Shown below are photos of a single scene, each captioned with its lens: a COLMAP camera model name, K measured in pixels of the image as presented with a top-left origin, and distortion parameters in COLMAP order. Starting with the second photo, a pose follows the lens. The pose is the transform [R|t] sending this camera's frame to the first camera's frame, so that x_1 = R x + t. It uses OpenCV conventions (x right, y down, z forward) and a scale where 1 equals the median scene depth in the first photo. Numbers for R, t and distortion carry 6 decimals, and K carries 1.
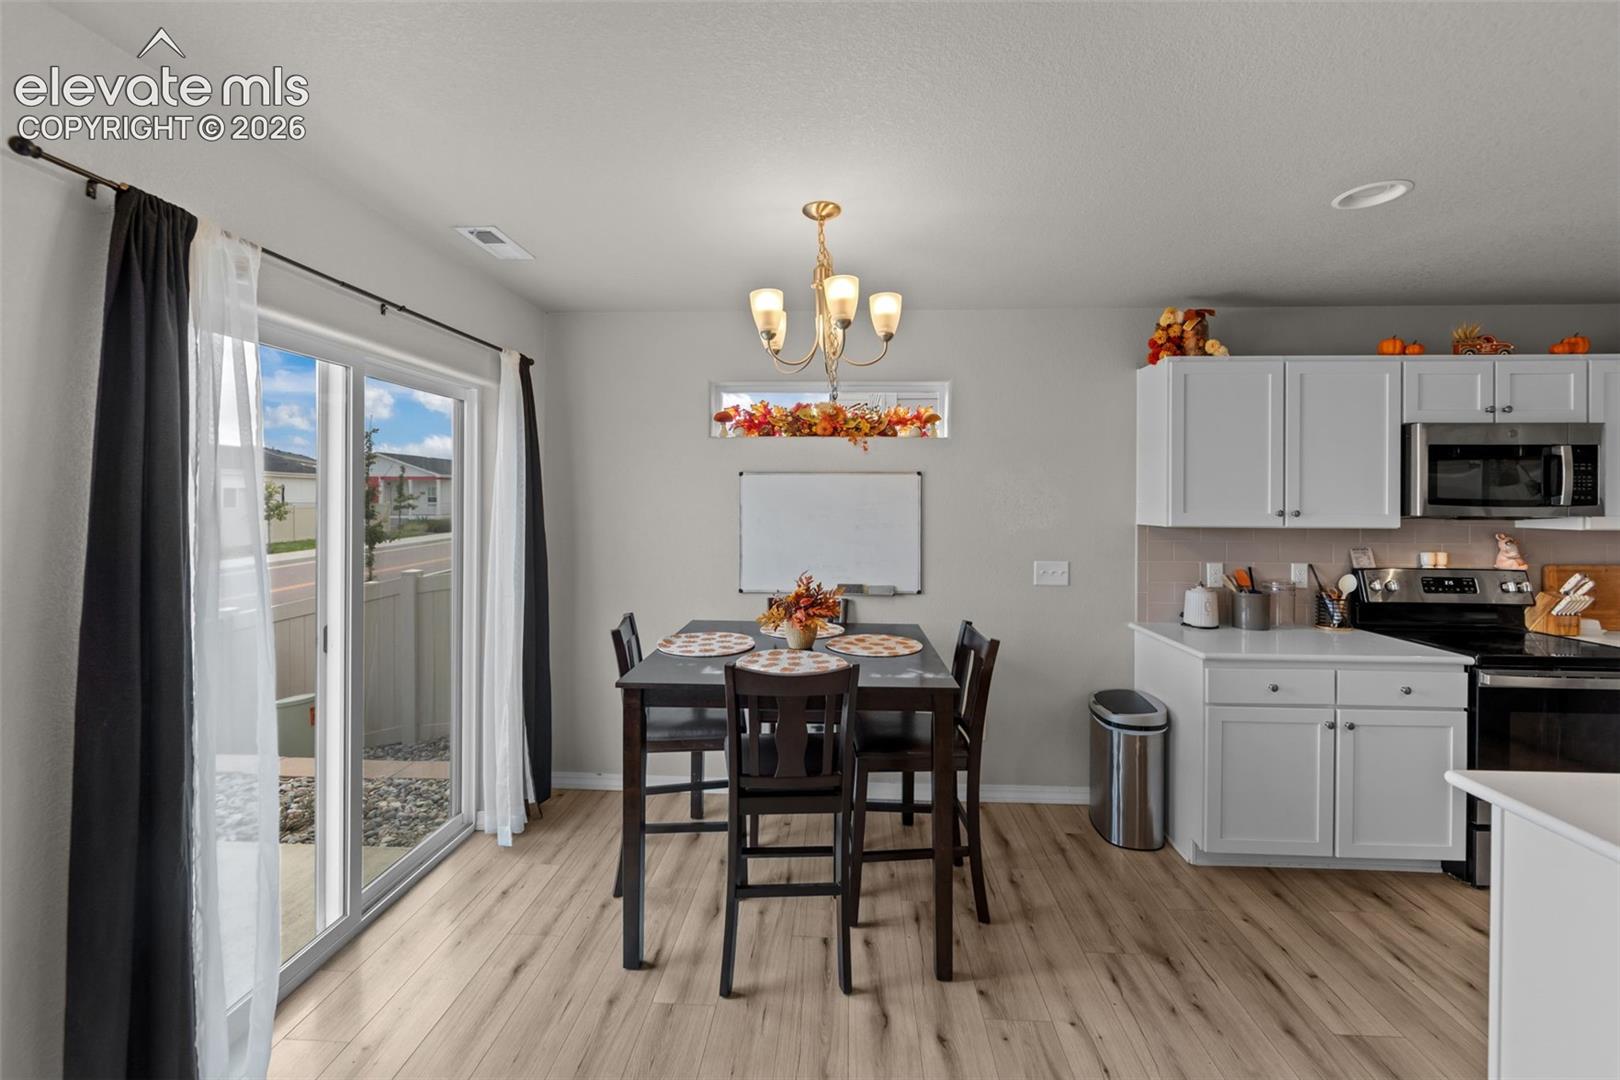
lens RADIAL K [[651.5, 0, 812.7], [0, 651.5, 501.2], [0, 0, 1]] dist [-0.002490, -0.000025]
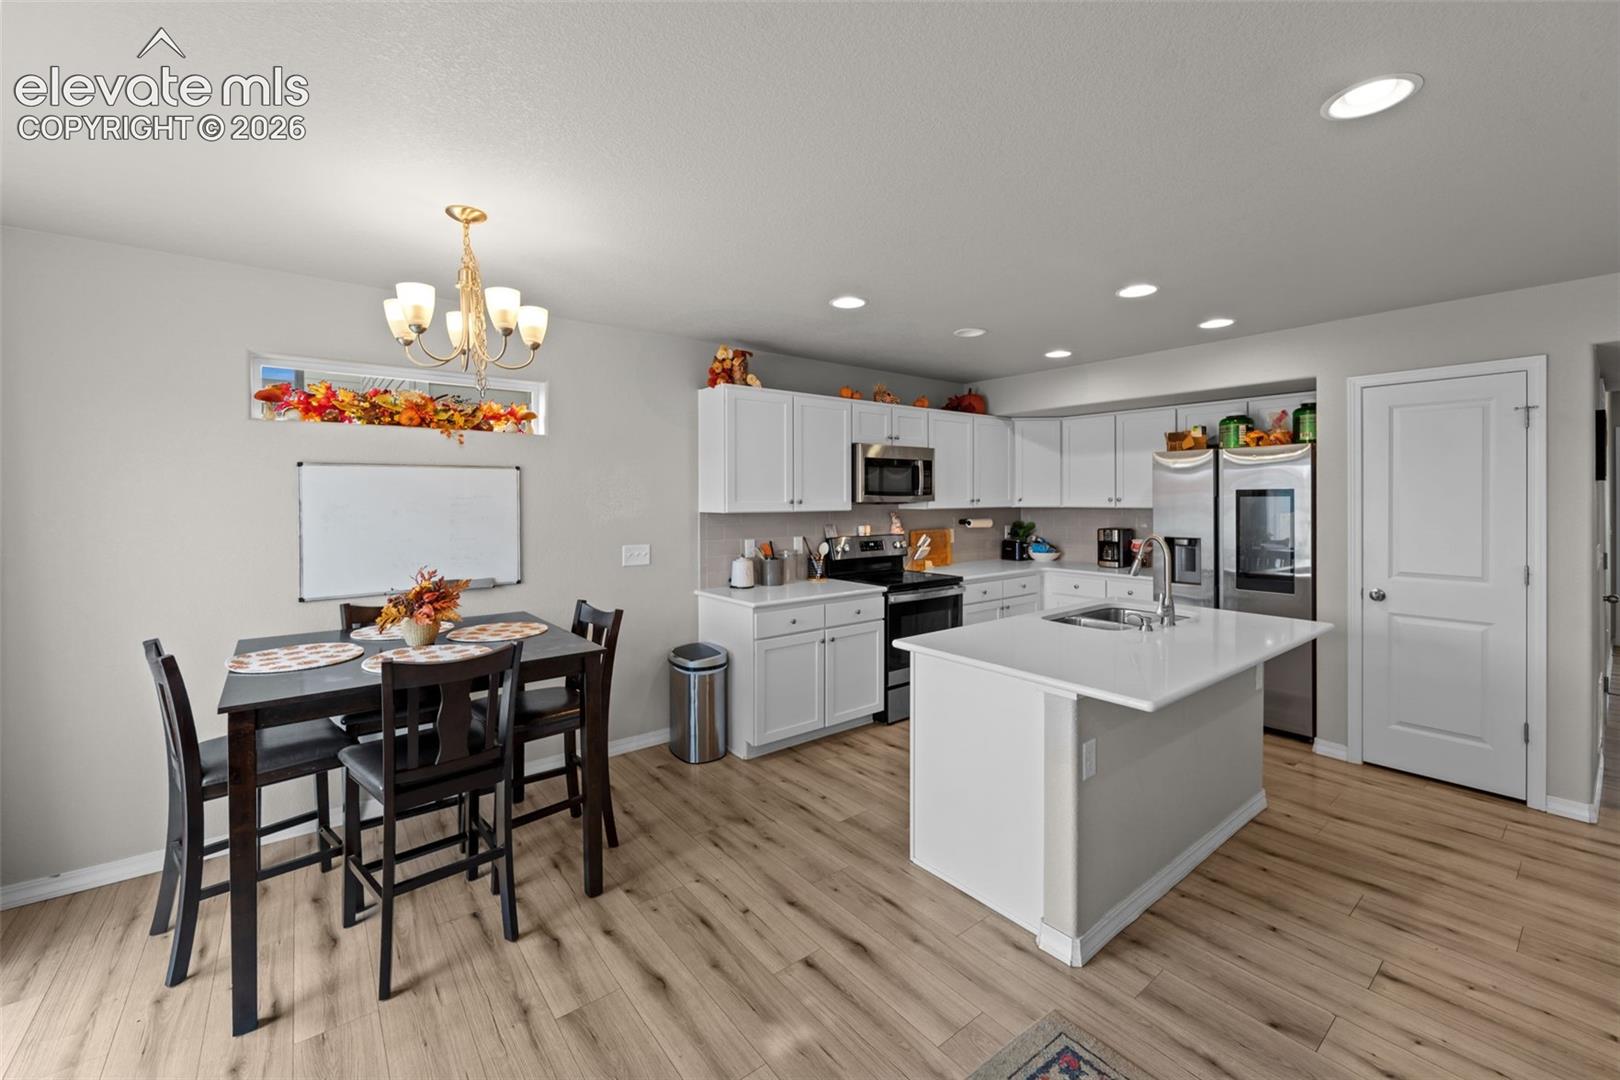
lens RADIAL K [[651.5, 0, 812.7], [0, 651.5, 501.2], [0, 0, 1]] dist [-0.002490, -0.000025]
pose [[0.749655, -0.011756, 0.661724, -0.190991], [0.005412, 0.999918, 0.011633, 0.000849], [-0.661806, -0.005140, 0.749657, -0.104369]]
